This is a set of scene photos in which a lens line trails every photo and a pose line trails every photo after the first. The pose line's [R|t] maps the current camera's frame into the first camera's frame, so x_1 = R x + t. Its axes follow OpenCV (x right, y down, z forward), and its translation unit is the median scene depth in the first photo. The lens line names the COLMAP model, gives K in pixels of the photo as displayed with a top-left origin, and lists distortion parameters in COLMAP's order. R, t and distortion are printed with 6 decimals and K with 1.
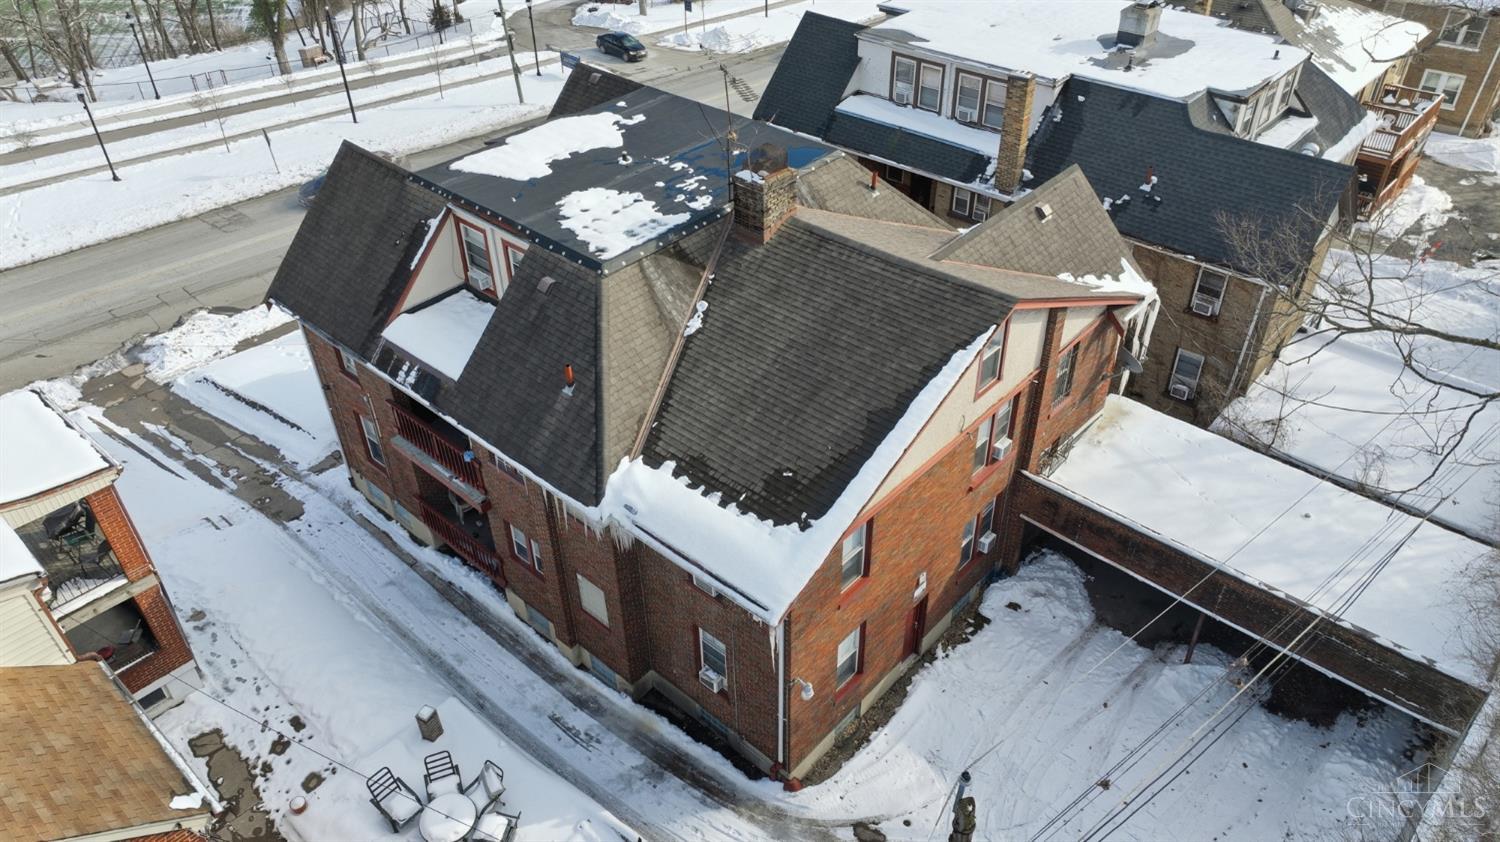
lens RADIAL K [[1033.2, 0, 748.8], [0, 1033.2, 420.9], [0, 0, 1]] dist [-0.007313, -0.000629]
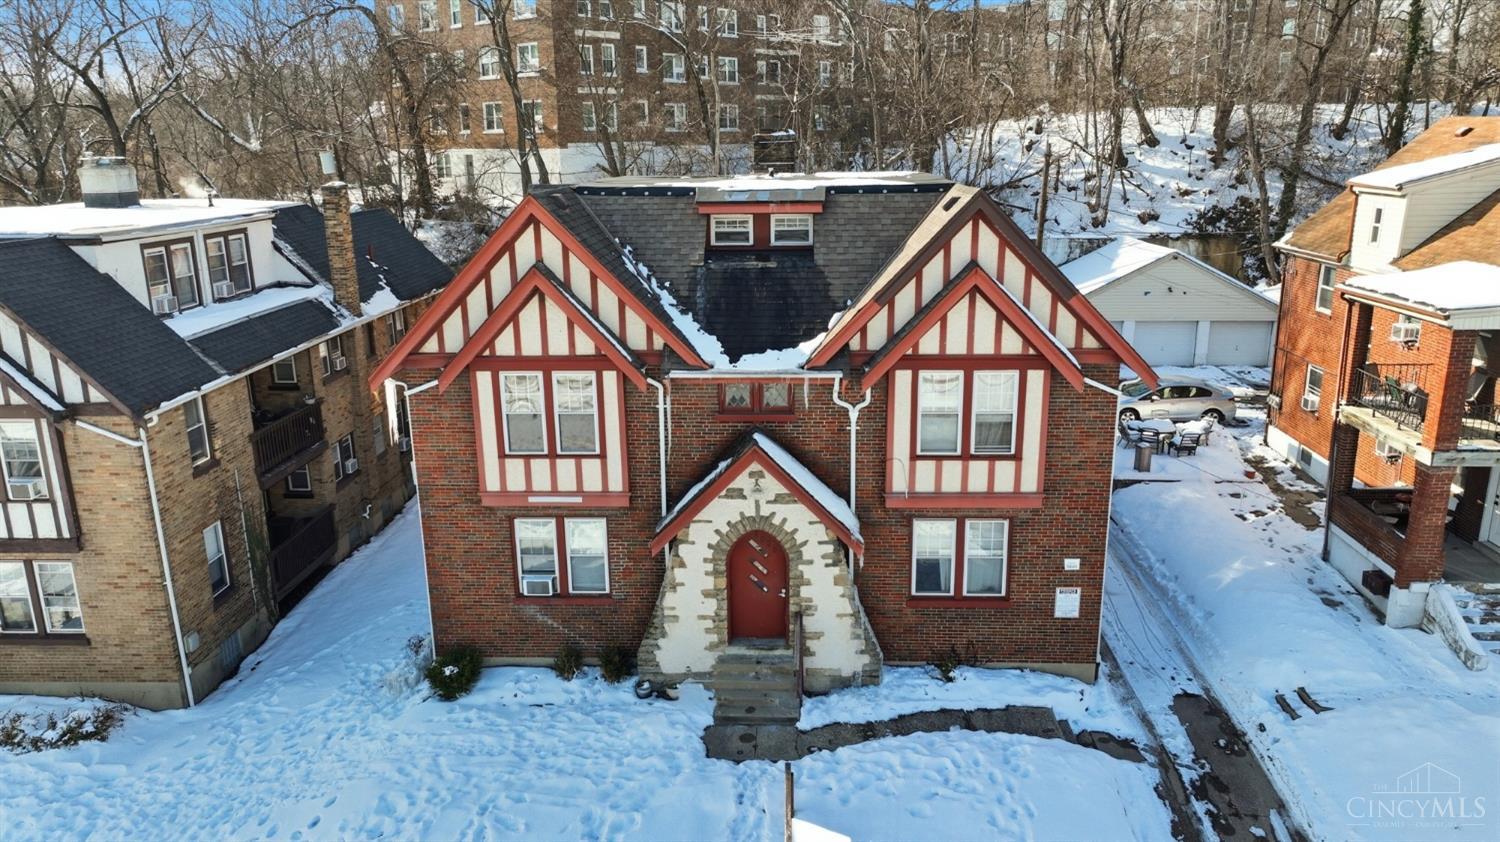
lens RADIAL K [[1033.2, 0, 758.5], [0, 1033.2, 408.5], [0, 0, 1]] dist [-0.007313, -0.000629]
pose [[-0.621544, -0.173214, 0.763989, -0.703860], [0.492030, 0.672565, 0.552777, -0.514002], [-0.609581, 0.719481, -0.332803, 1.186395]]
